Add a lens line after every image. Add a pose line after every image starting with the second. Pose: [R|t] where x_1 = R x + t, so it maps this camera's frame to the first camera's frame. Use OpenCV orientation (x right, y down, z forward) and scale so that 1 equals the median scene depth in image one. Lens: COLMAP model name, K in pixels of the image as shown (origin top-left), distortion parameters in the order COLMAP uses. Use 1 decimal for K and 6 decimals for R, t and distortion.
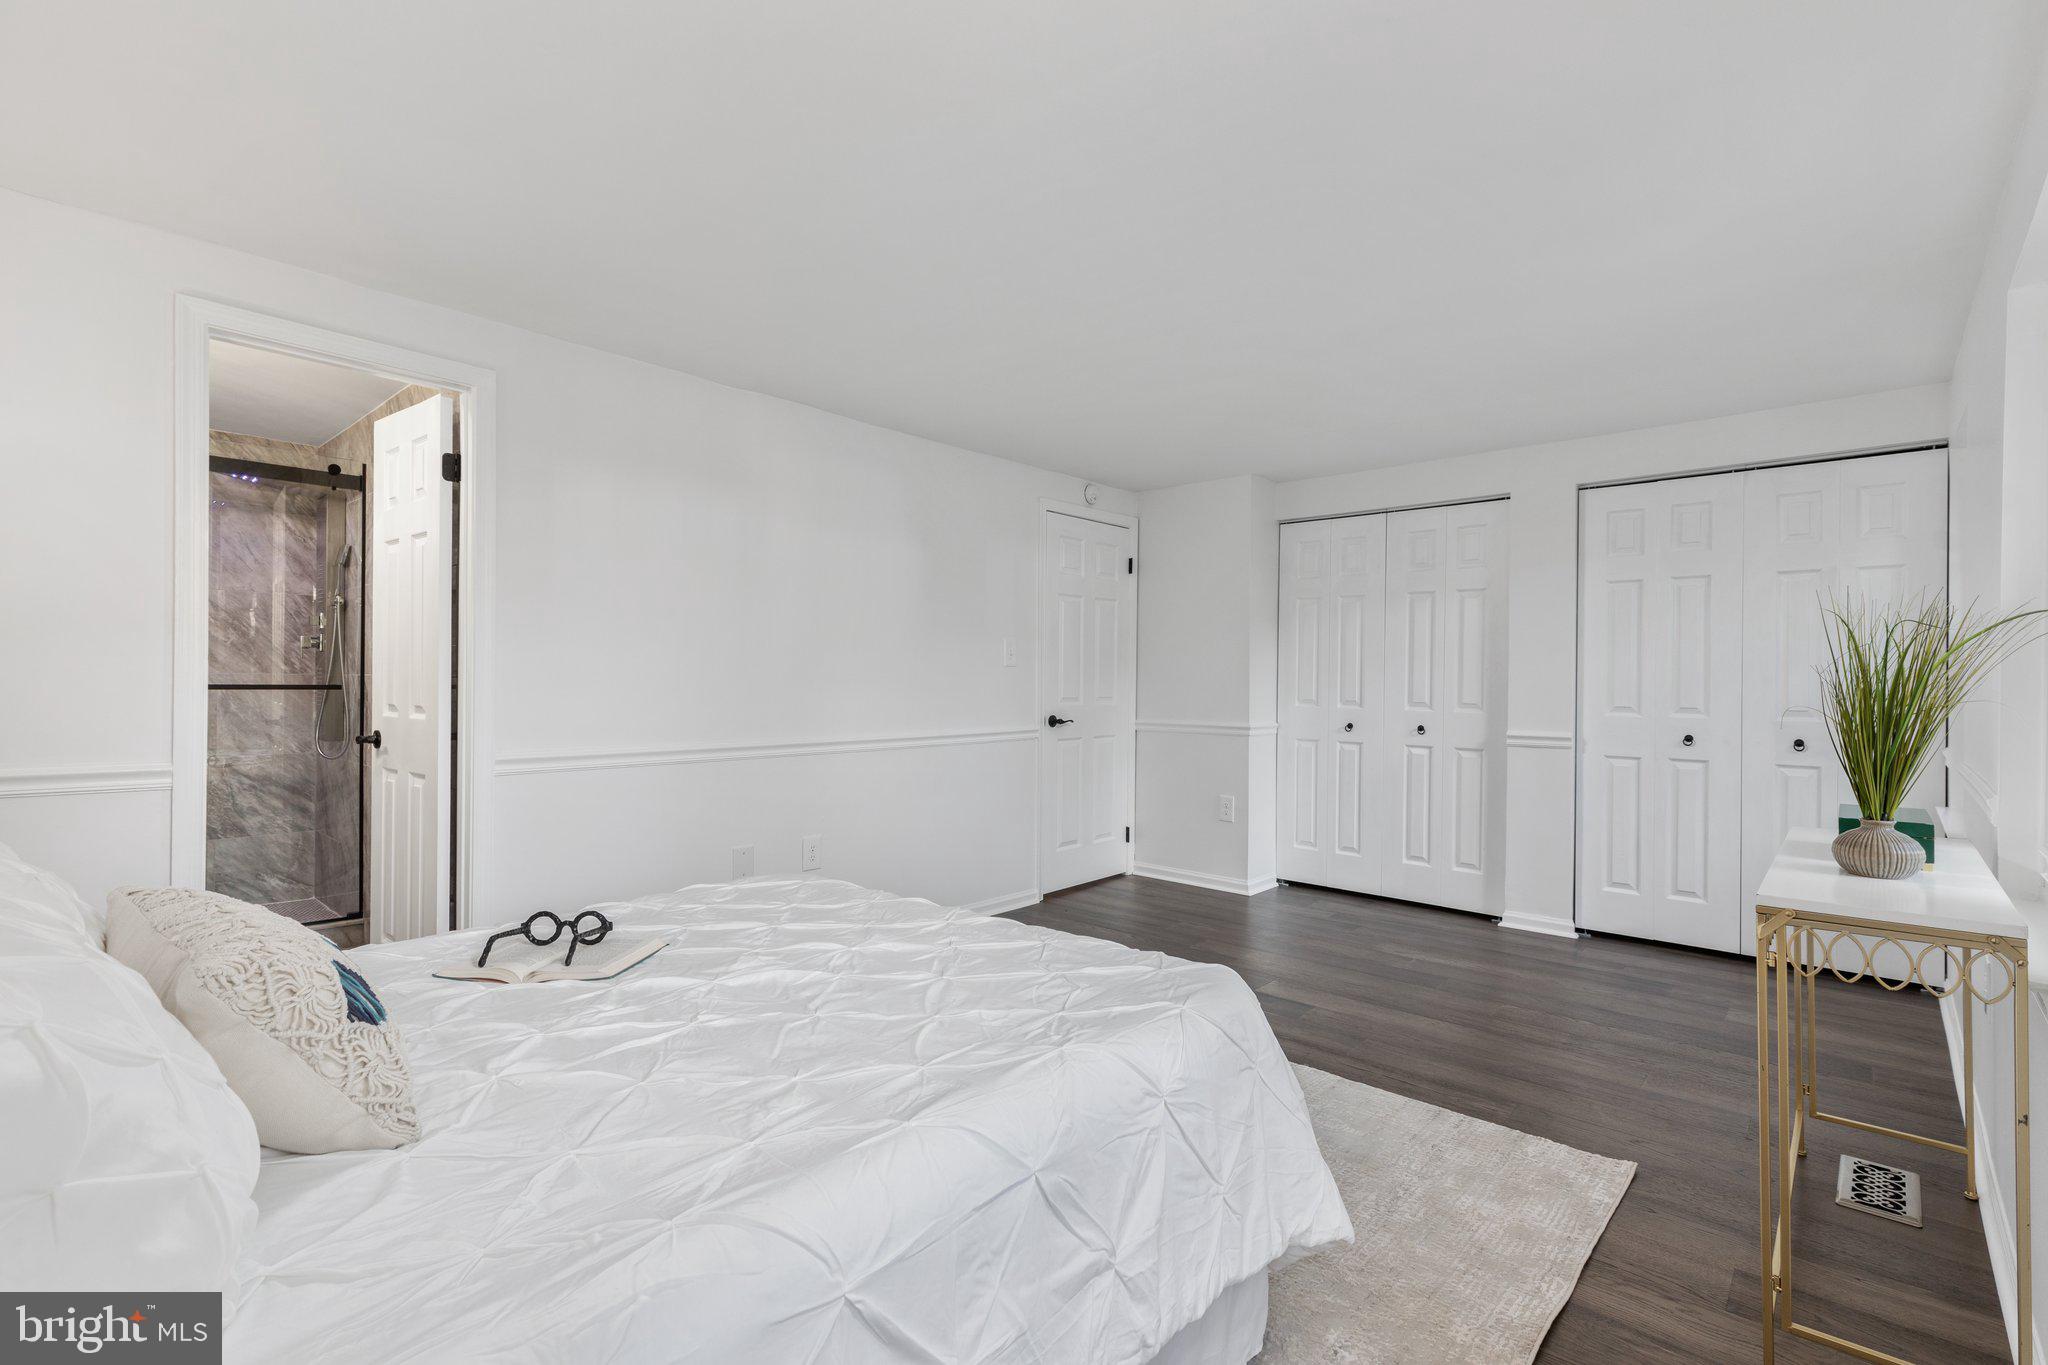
lens RADIAL K [[925.1, 0, 1028.4], [0, 925.1, 687.9], [0, 0, 1]] dist [0.004945, -0.000111]
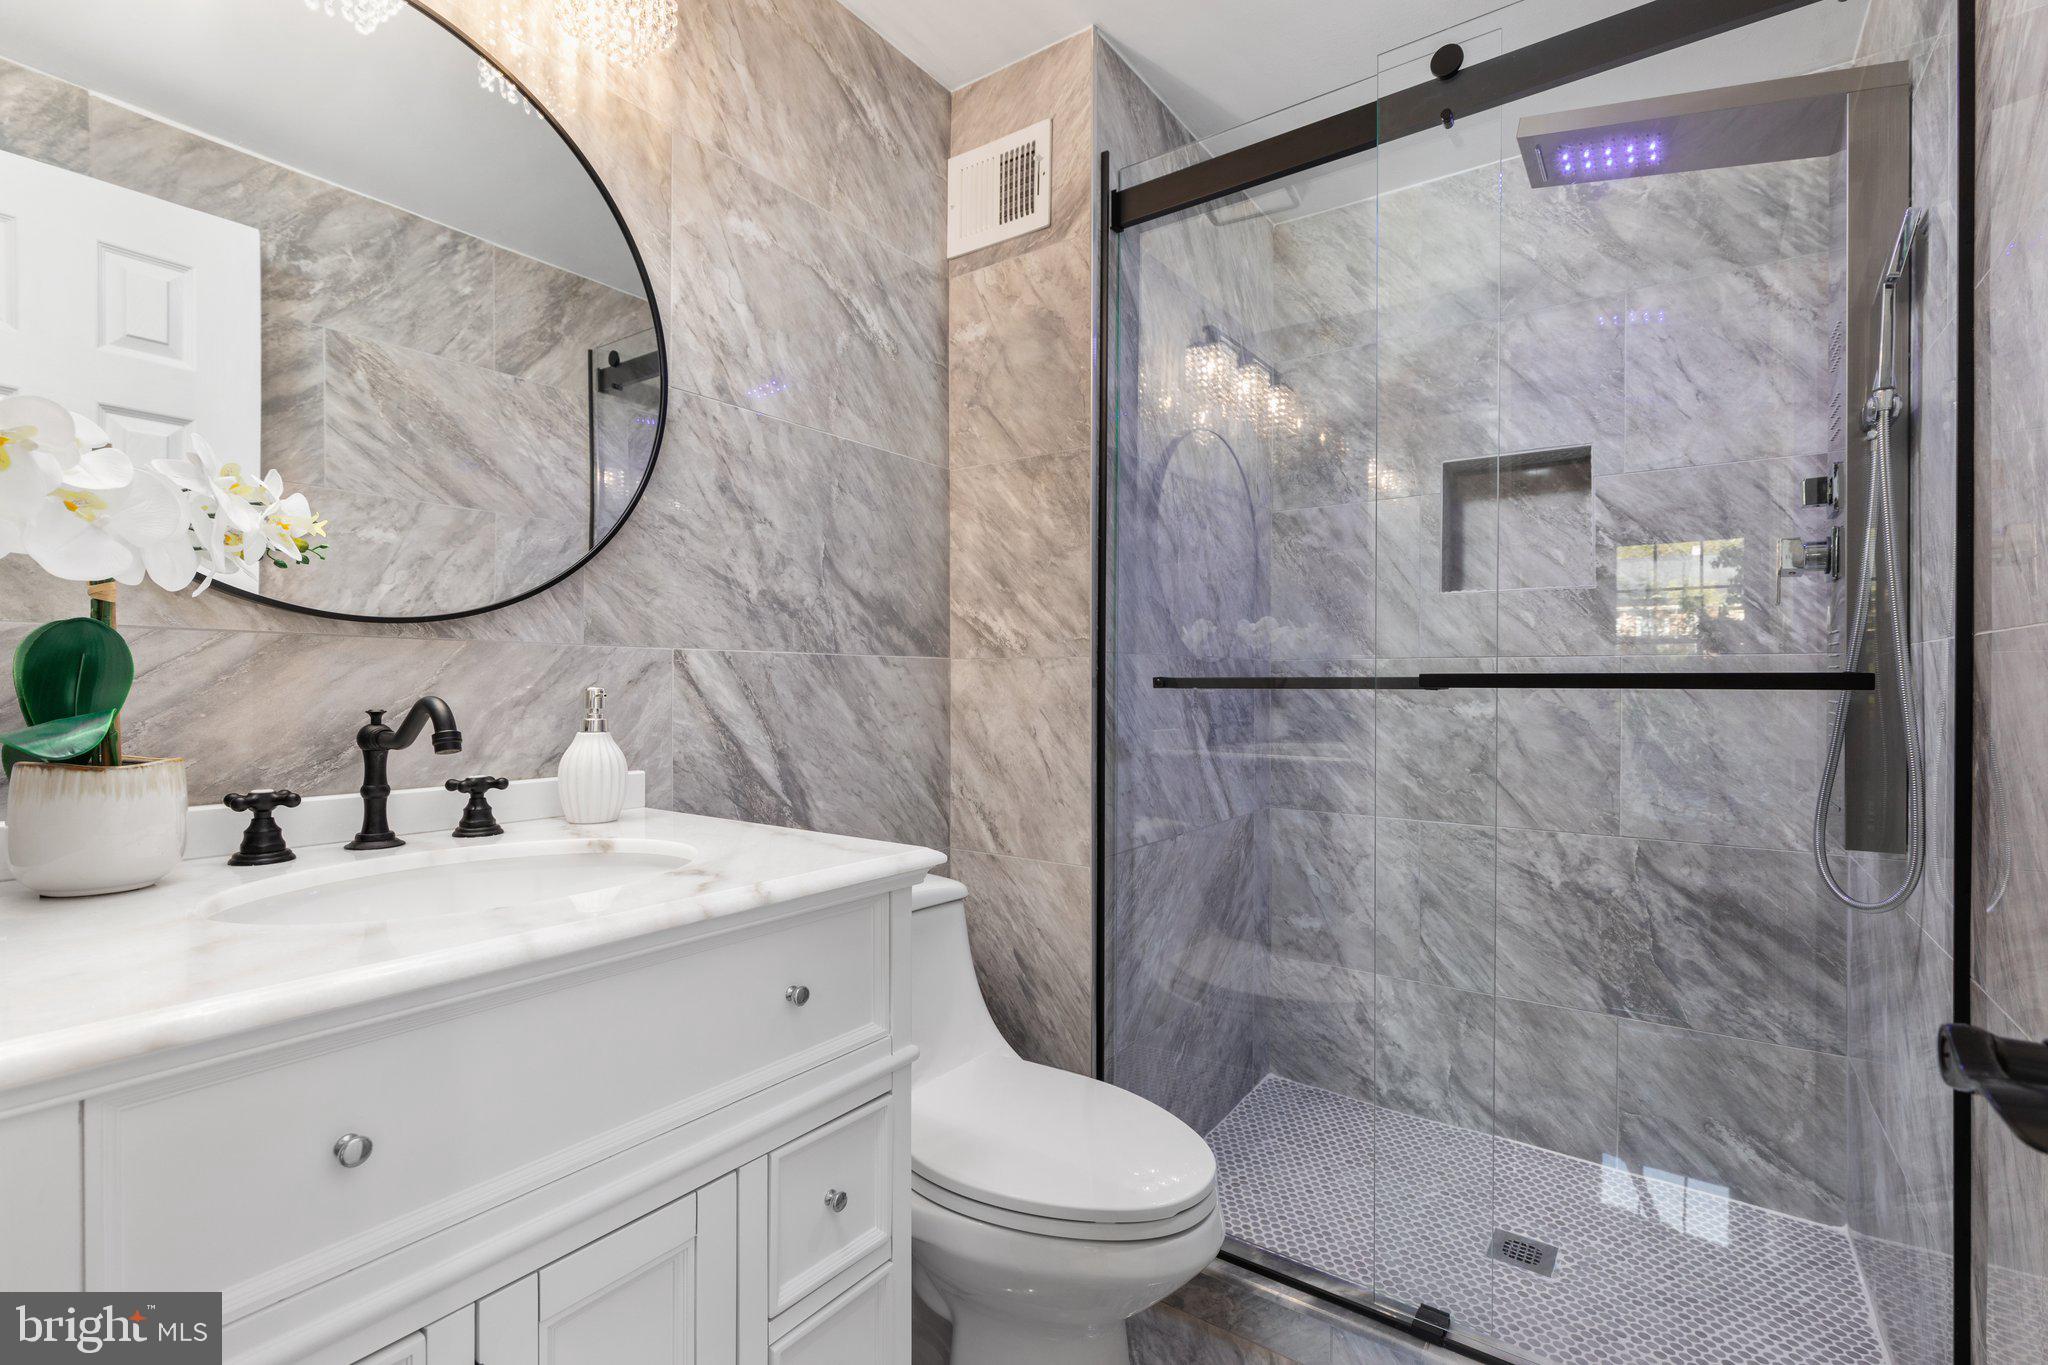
lens RADIAL K [[925.1, 0, 1028.7], [0, 925.1, 691.0], [0, 0, 1]] dist [0.004945, -0.000111]
pose [[0.118337, -0.006484, -0.992952, -0.445493], [0.003180, 0.999976, -0.006151, 0.003317], [0.992968, -0.002430, 0.118355, 0.645440]]
